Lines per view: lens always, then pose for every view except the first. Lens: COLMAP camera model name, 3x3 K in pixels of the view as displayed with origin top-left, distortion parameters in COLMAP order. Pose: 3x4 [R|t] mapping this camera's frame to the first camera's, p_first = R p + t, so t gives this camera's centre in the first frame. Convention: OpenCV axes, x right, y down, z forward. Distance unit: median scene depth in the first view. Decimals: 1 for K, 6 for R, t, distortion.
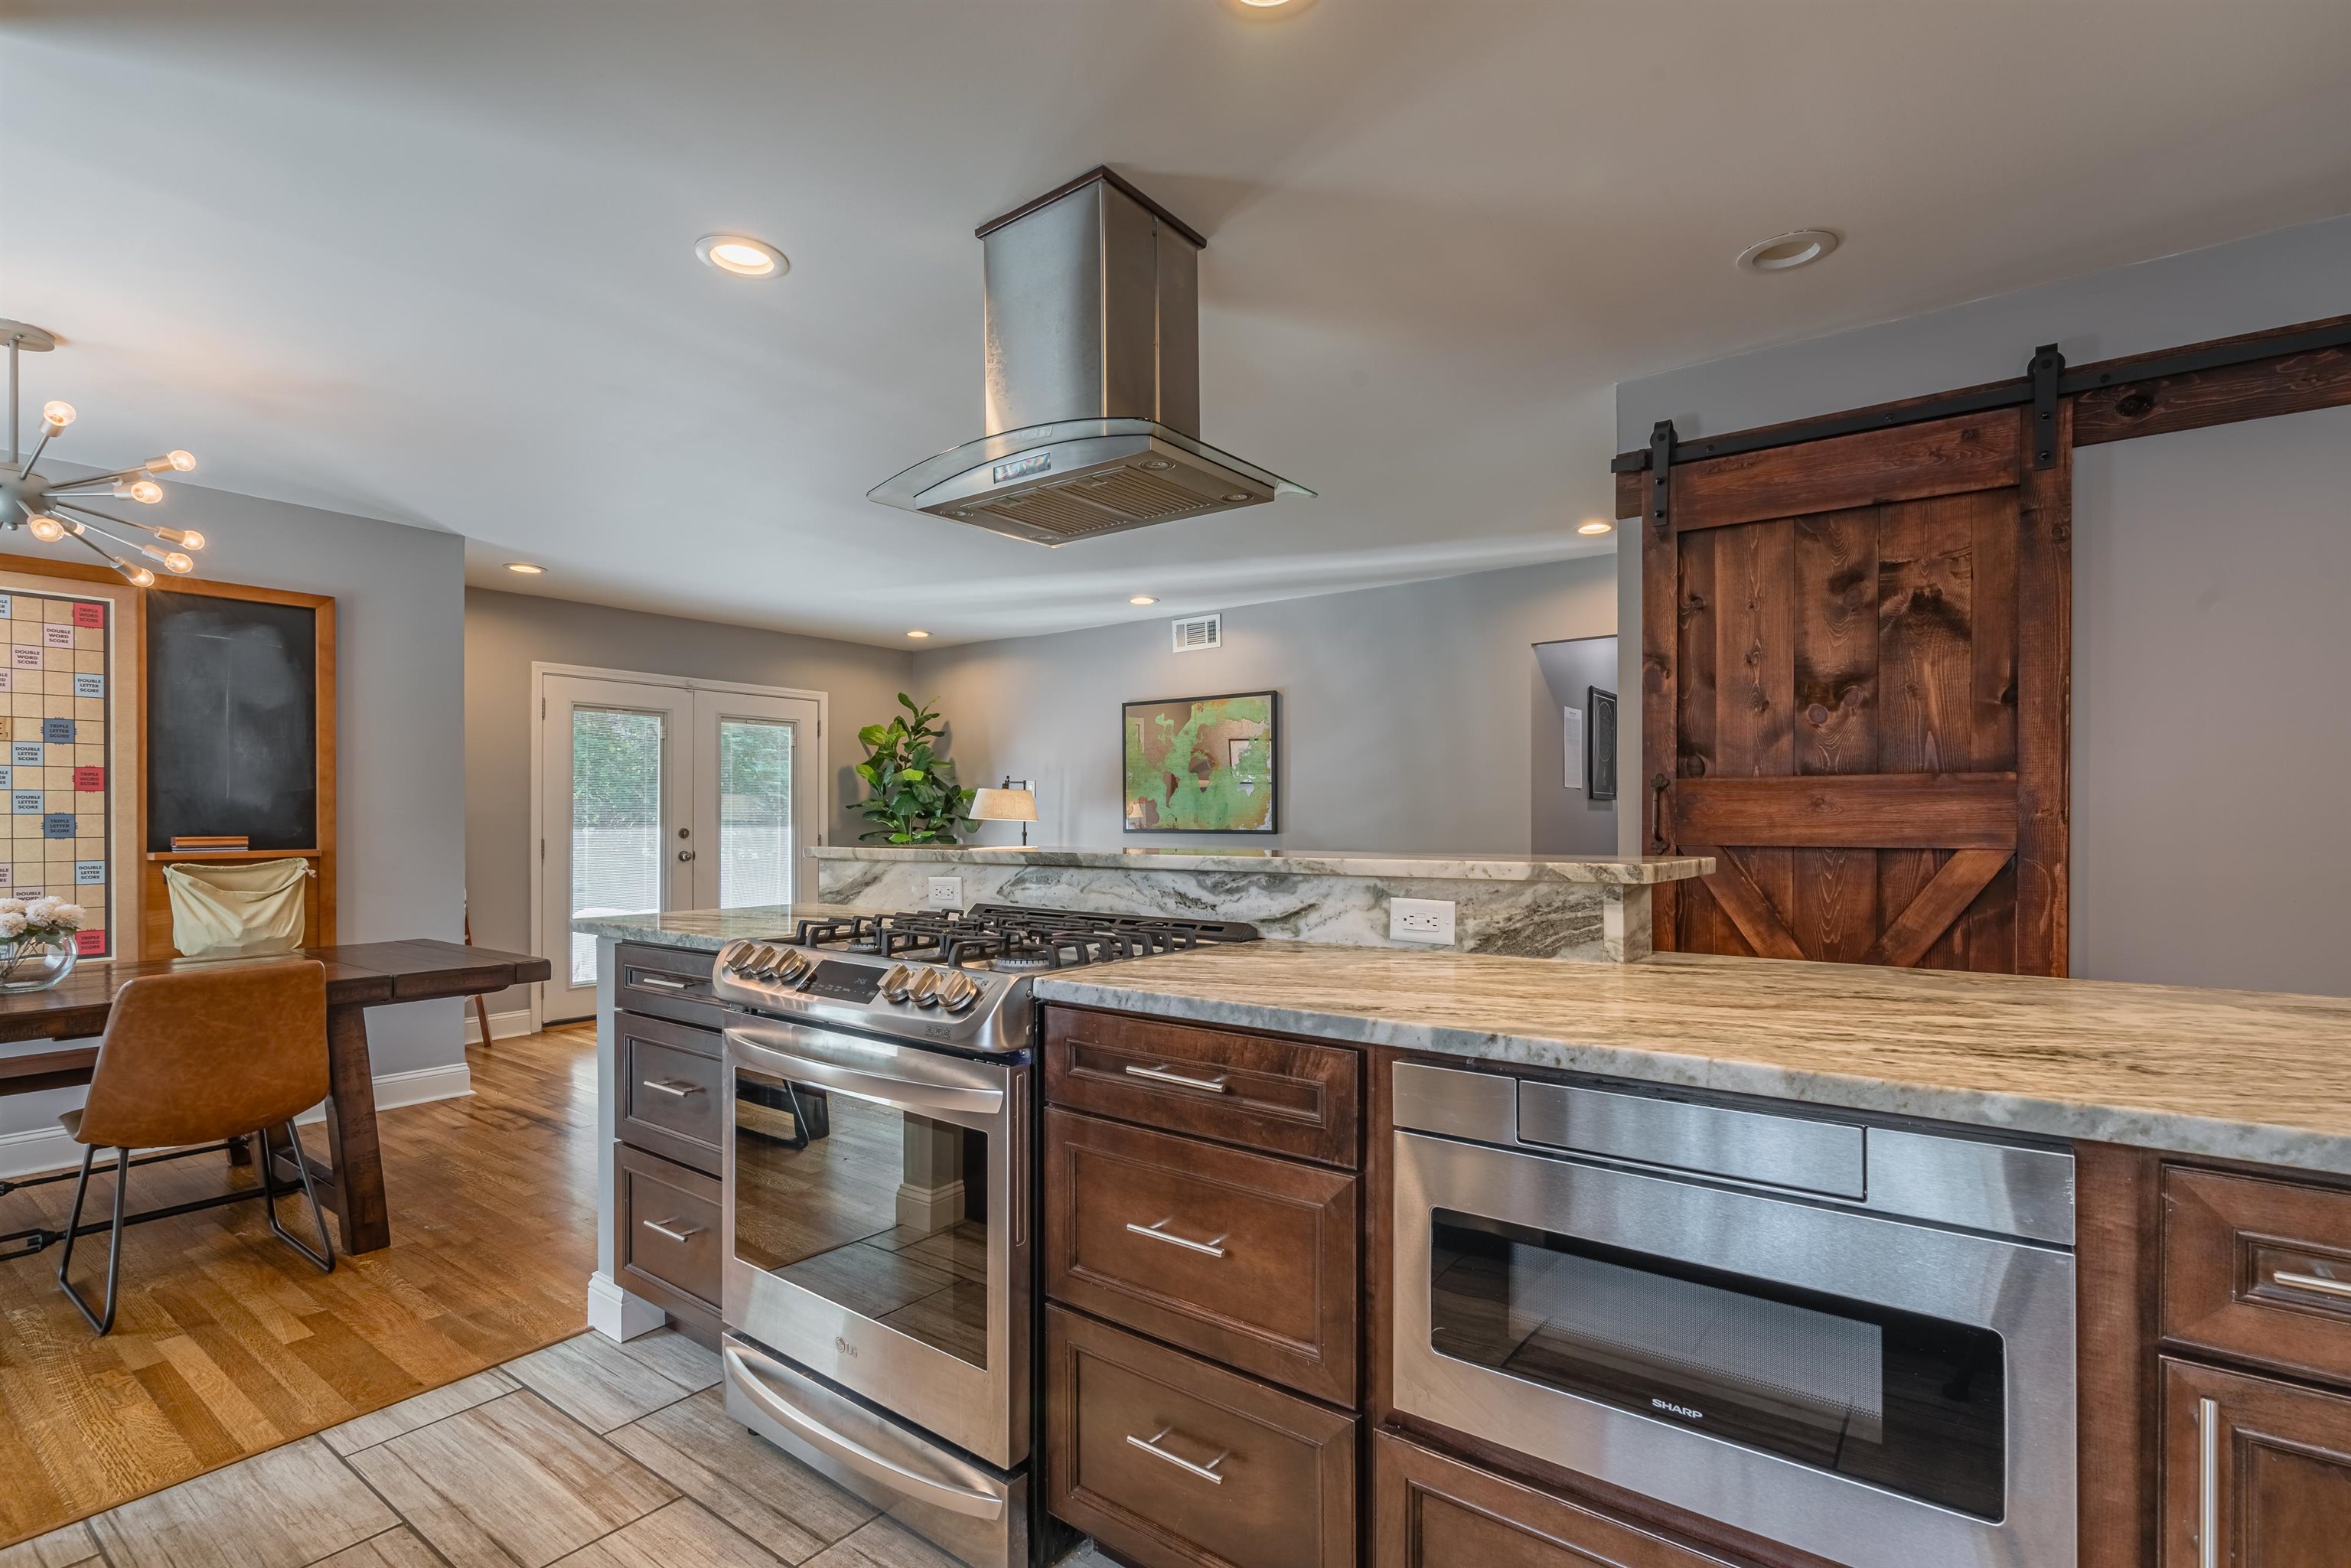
lens RADIAL K [[1084.7, 0, 1204.4], [0, 1084.7, 795.2], [0, 0, 1]] dist [0.001450, 0.000296]
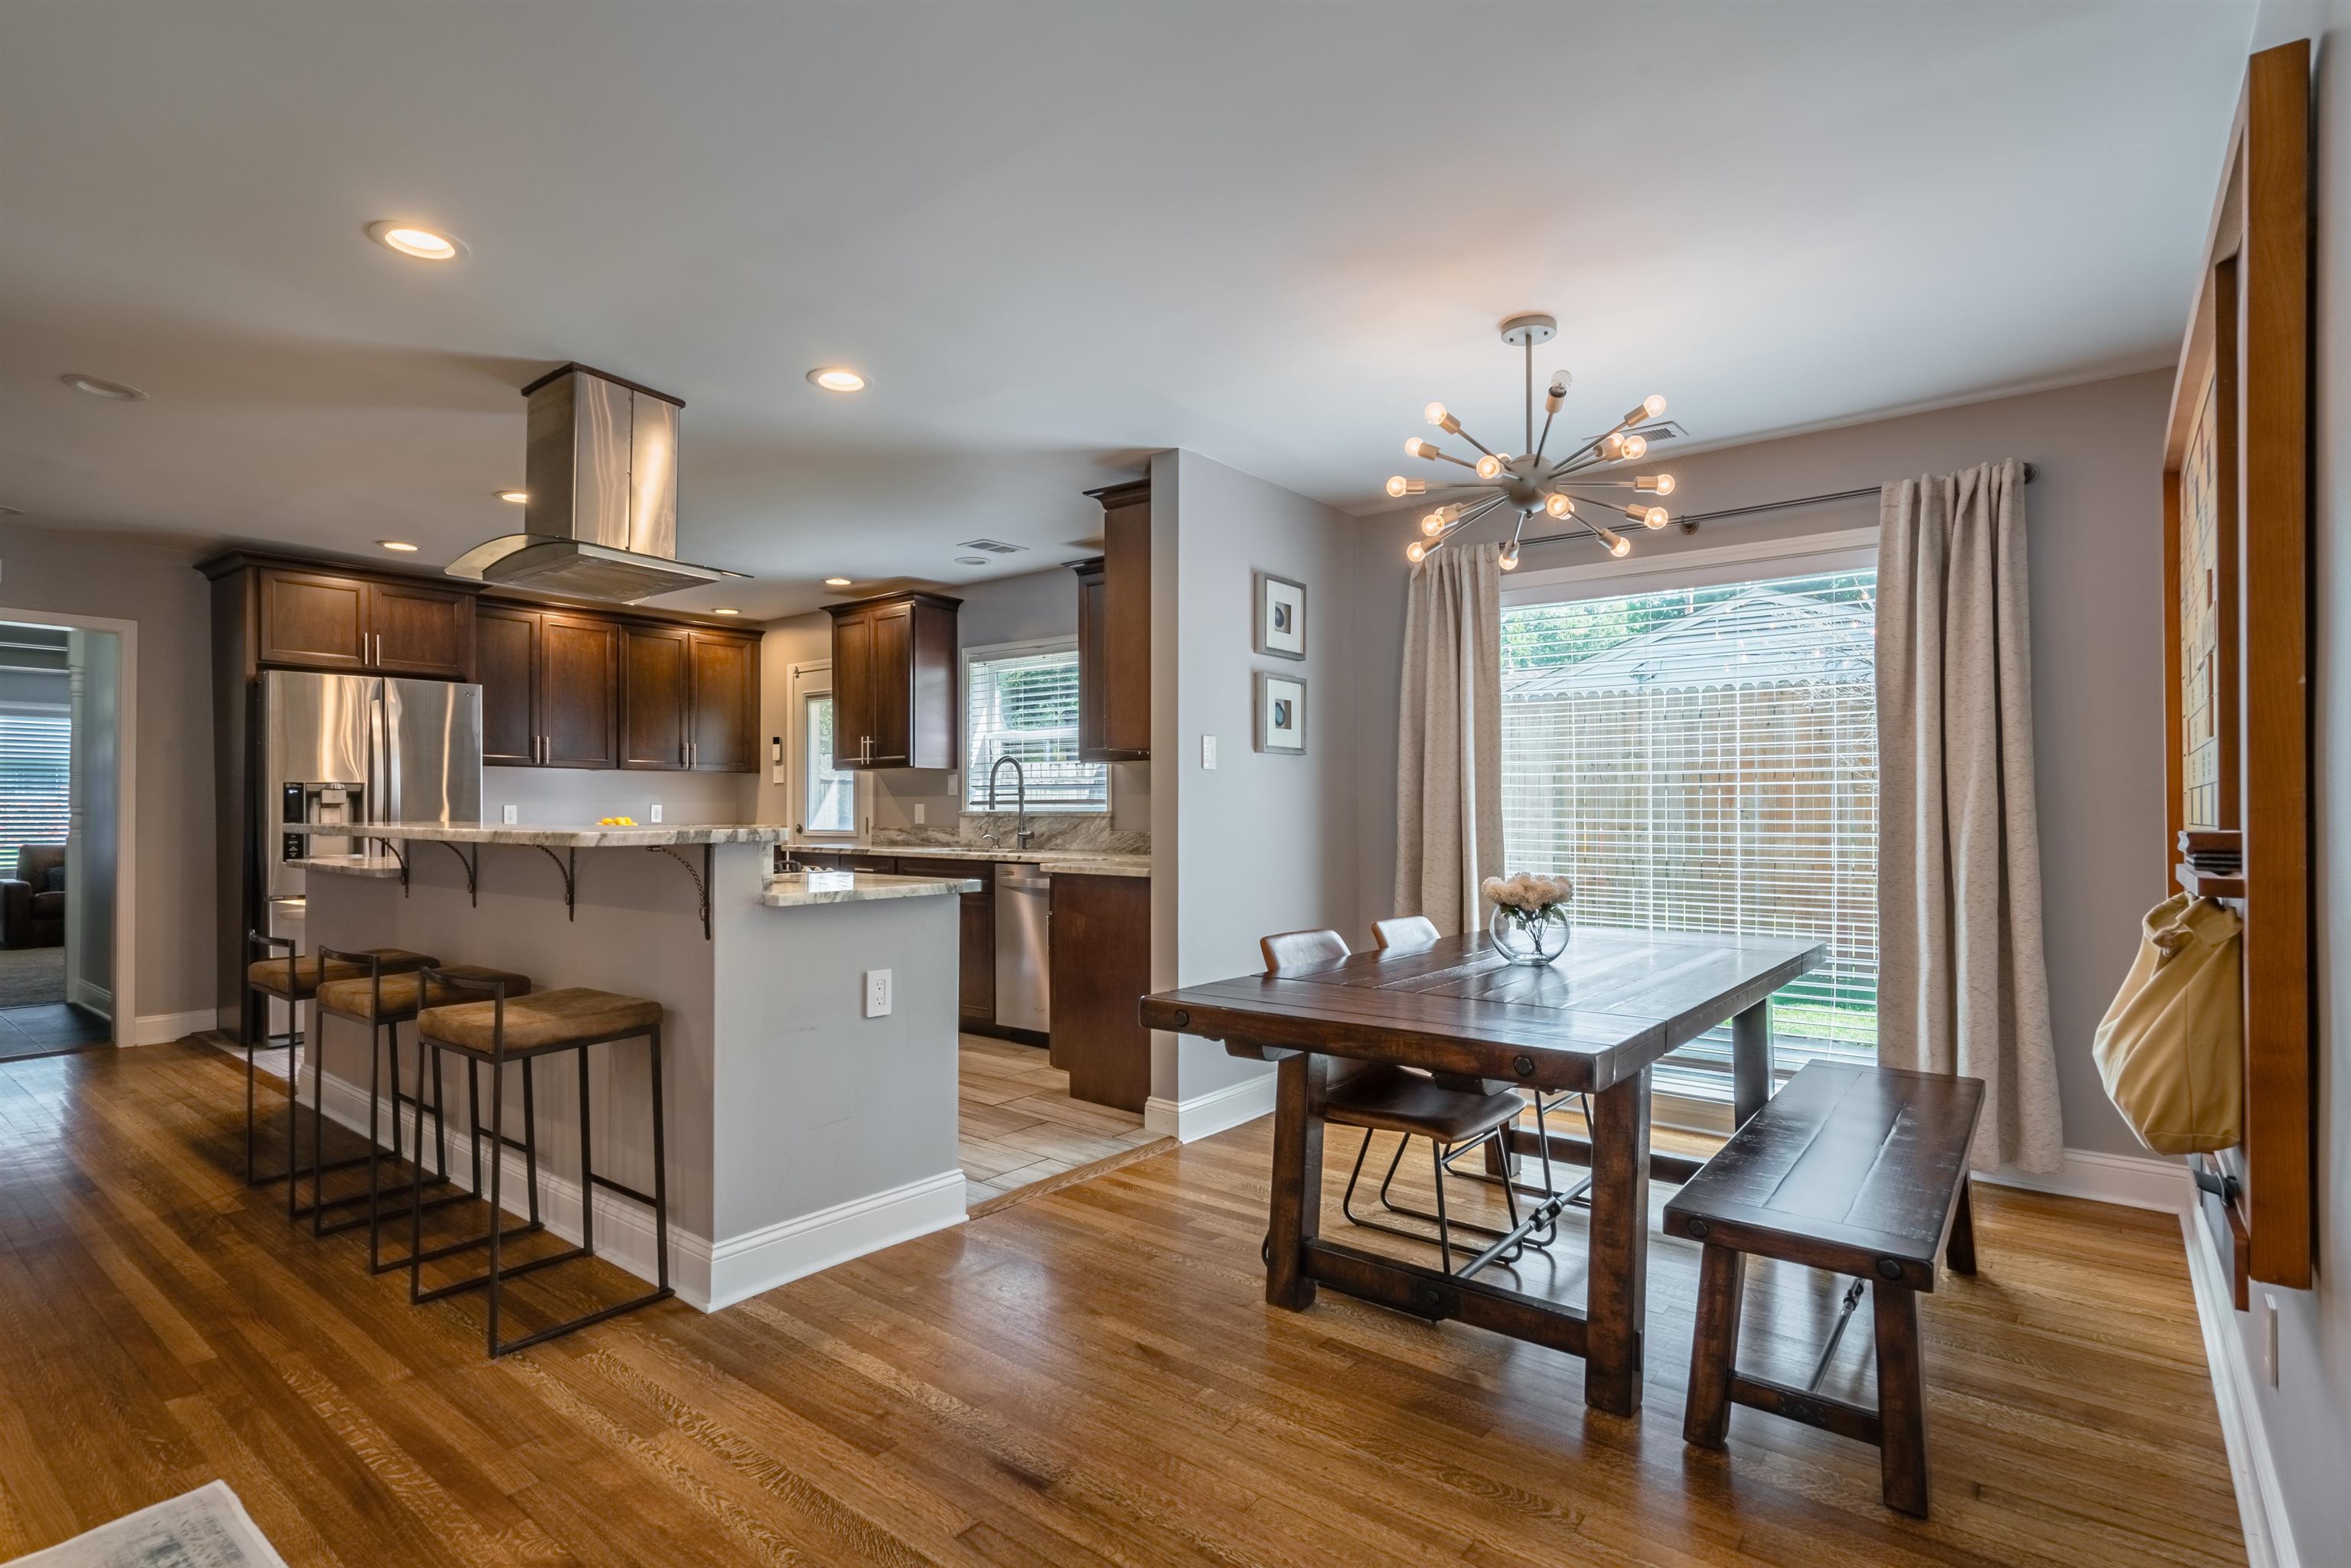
lens RADIAL K [[1149.2, 0, 1161.5], [0, 1149.2, 788.4], [0, 0, 1]] dist [-0.001621, -0.000192]
pose [[-0.998419, 0.002934, 0.056128, -0.533911], [0.000884, 0.999333, -0.036508, 0.040888], [-0.056197, -0.036401, -0.997756, 1.415511]]
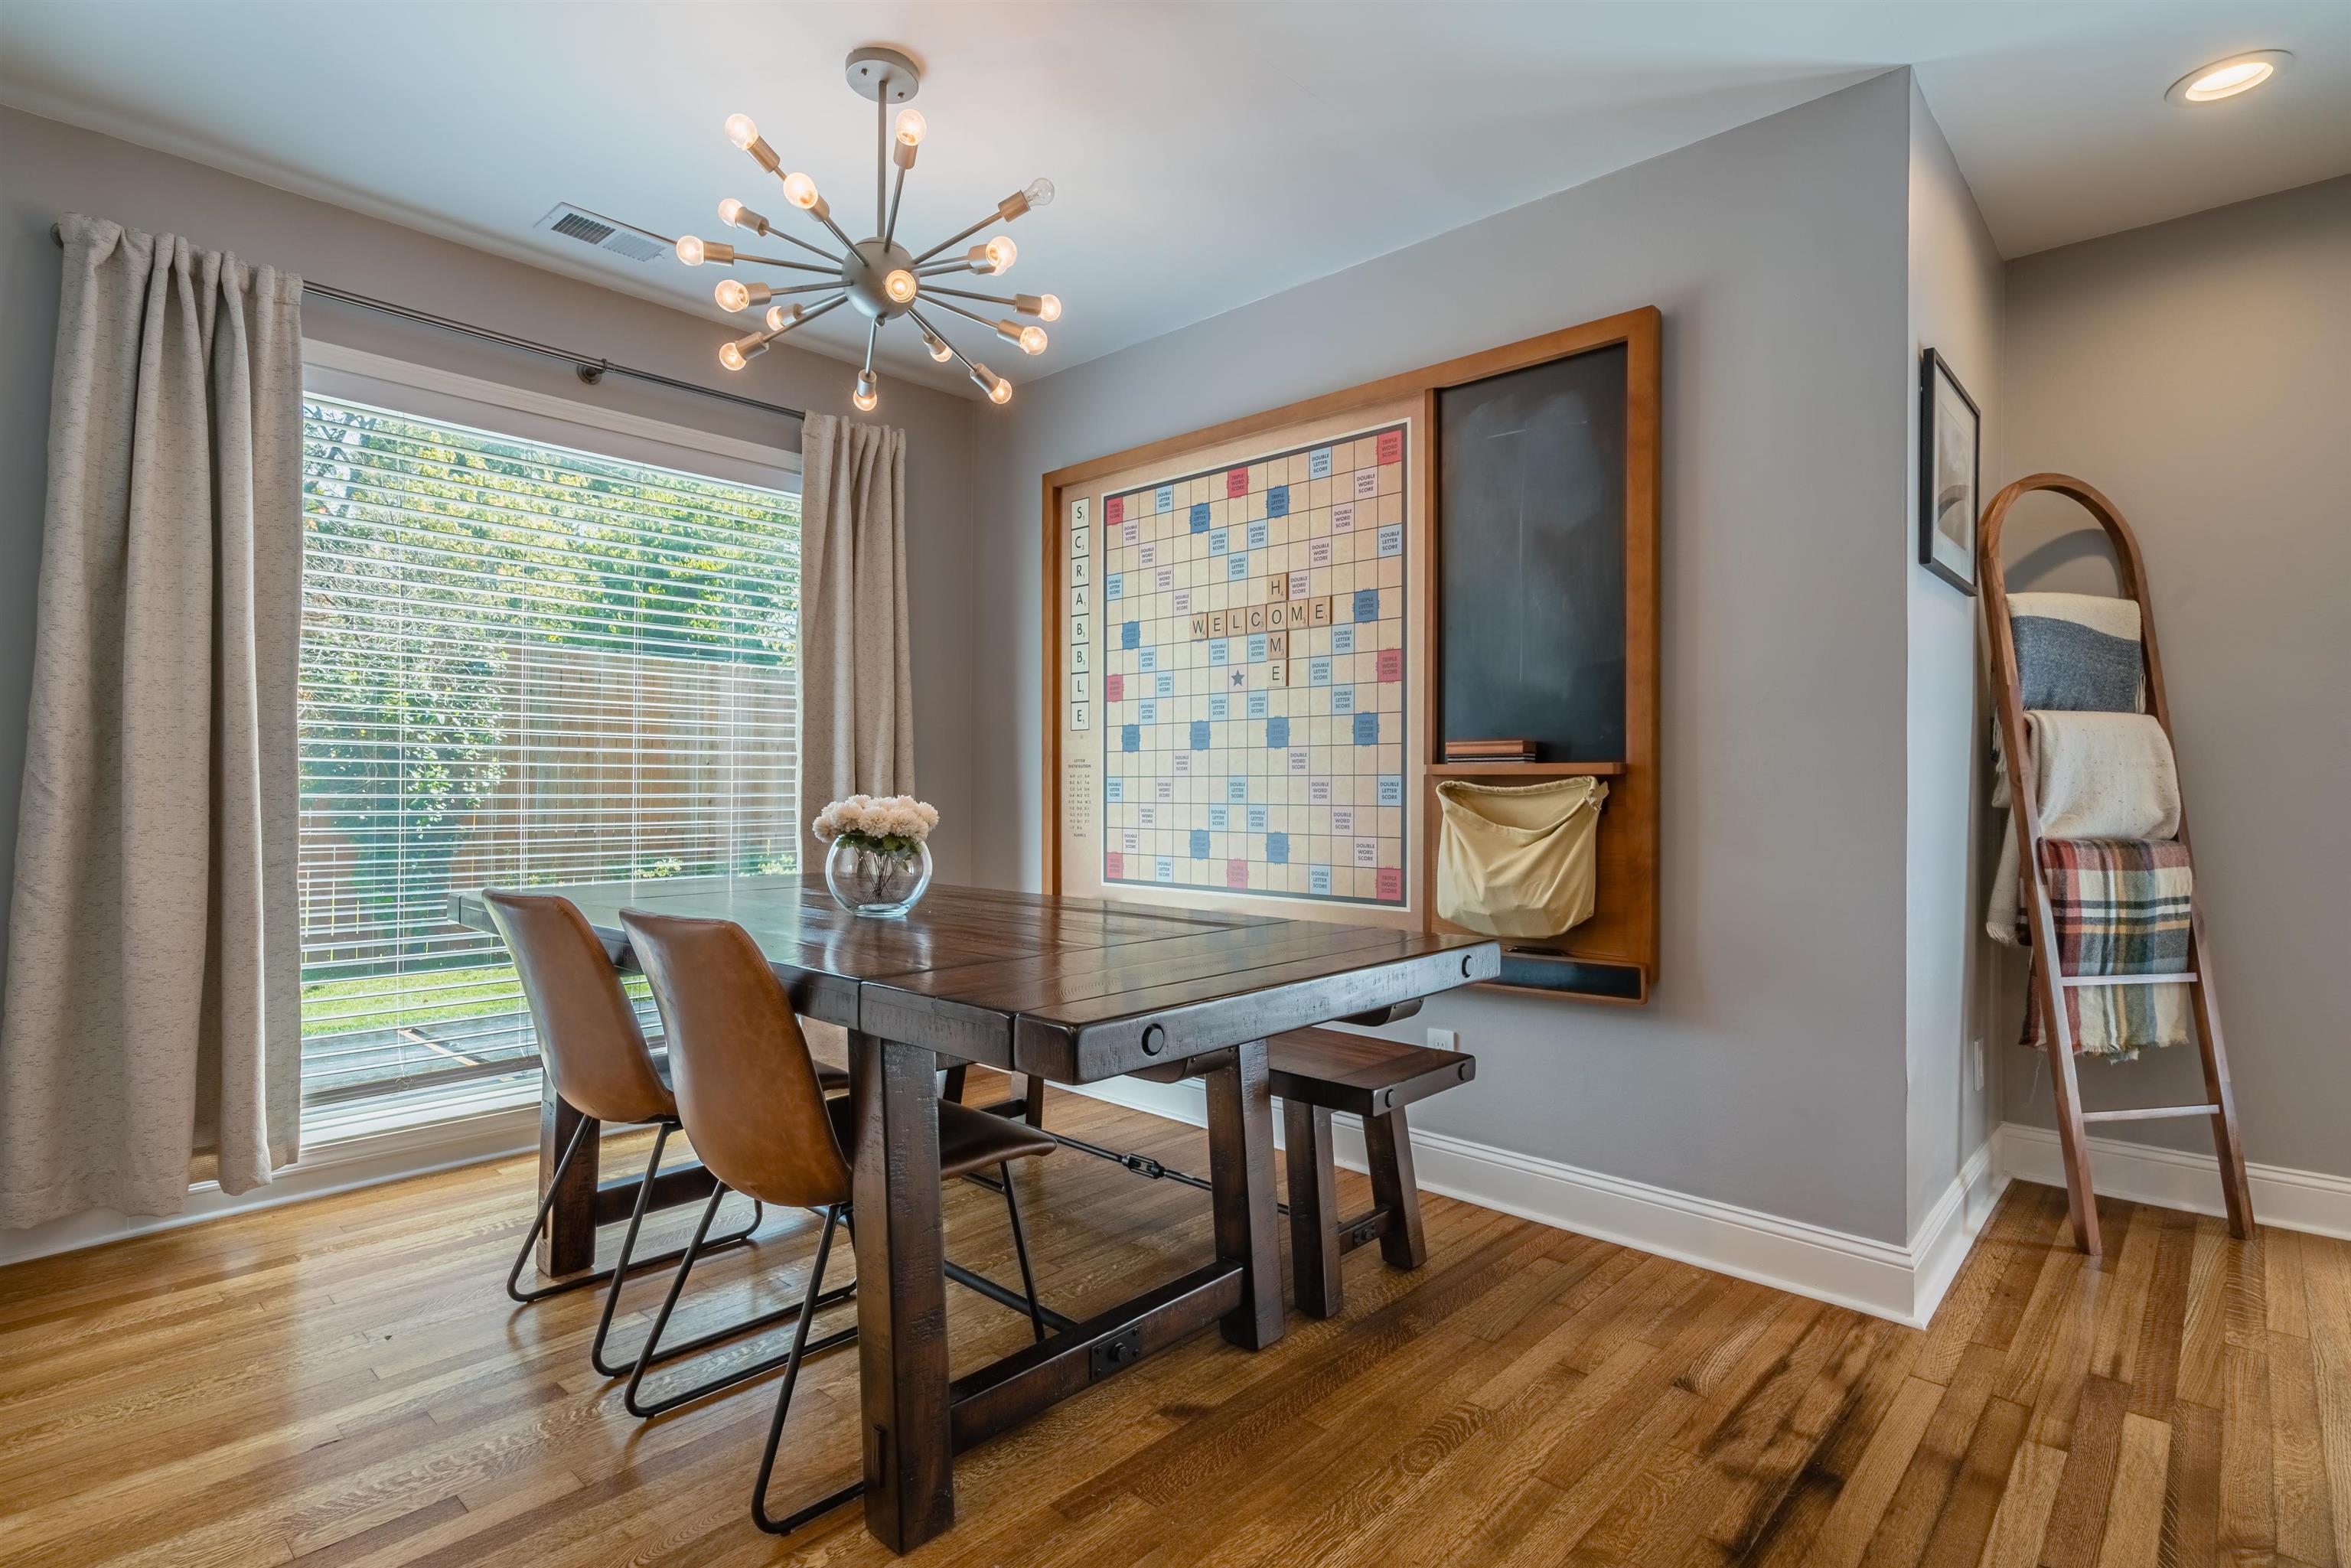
lens RADIAL K [[1149.2, 0, 1161.5], [0, 1149.2, 788.4], [0, 0, 1]] dist [-0.001621, -0.000192]
pose [[-0.123574, 0.003839, -0.992328, -0.208568], [0.014071, 0.999899, 0.002116, 0.062507], [0.992236, -0.013702, -0.123616, 0.892458]]
